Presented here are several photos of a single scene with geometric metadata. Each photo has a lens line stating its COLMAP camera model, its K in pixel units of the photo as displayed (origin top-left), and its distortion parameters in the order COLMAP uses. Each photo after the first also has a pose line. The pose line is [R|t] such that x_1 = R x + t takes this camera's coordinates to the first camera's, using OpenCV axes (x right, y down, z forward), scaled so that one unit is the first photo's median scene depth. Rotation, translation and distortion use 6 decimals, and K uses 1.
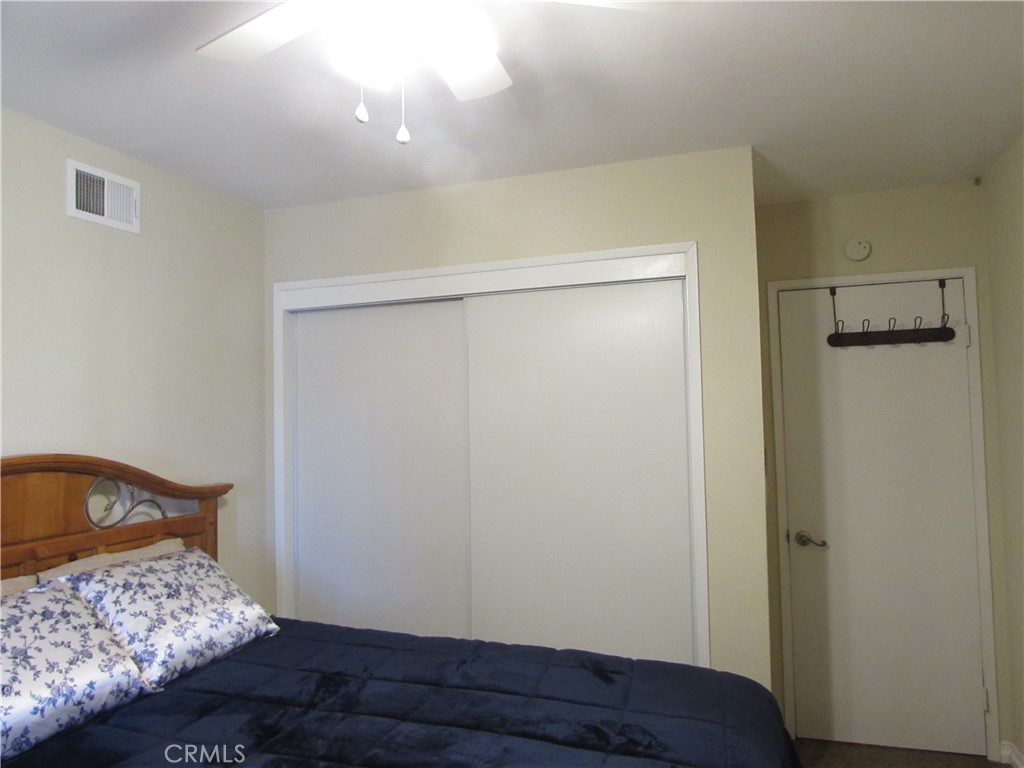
lens RADIAL K [[724.1, 0, 522.8], [0, 724.1, 380.3], [0, 0, 1]] dist [-0.038881, 0.021125]
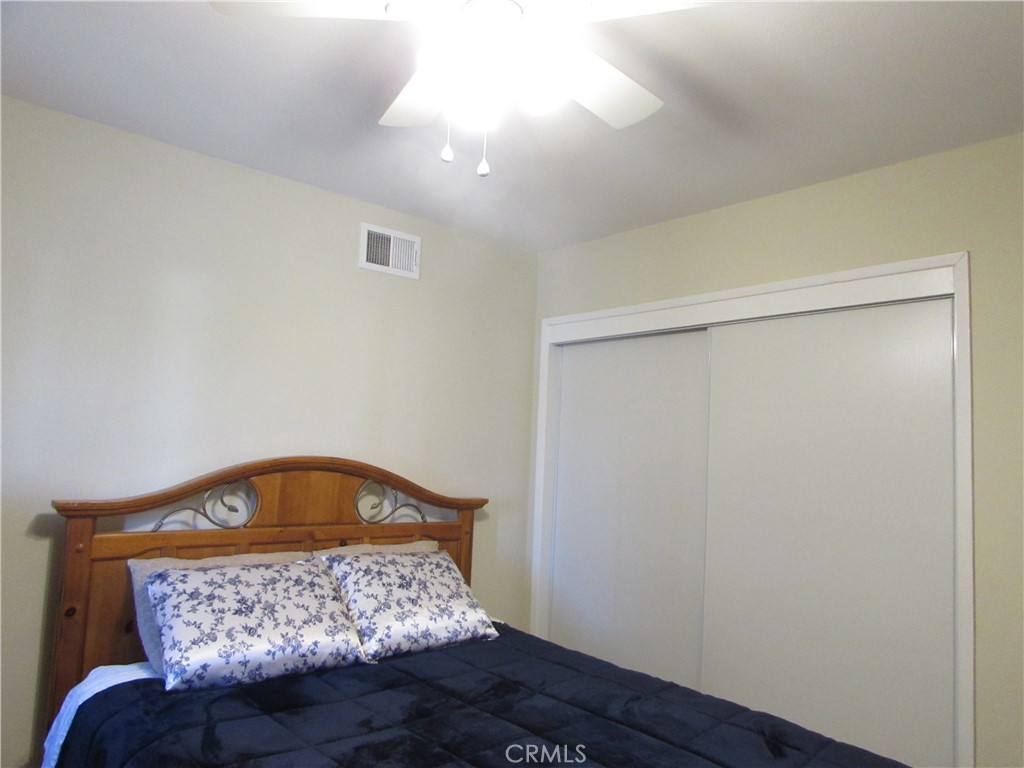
lens RADIAL K [[724.1, 0, 514.4], [0, 724.1, 381.6], [0, 0, 1]] dist [-0.038881, 0.021125]
pose [[0.870042, 0.010716, -0.492861, 0.251526], [-0.038385, 0.998201, -0.046057, 0.018103], [0.491481, 0.058990, 0.868888, 0.057391]]
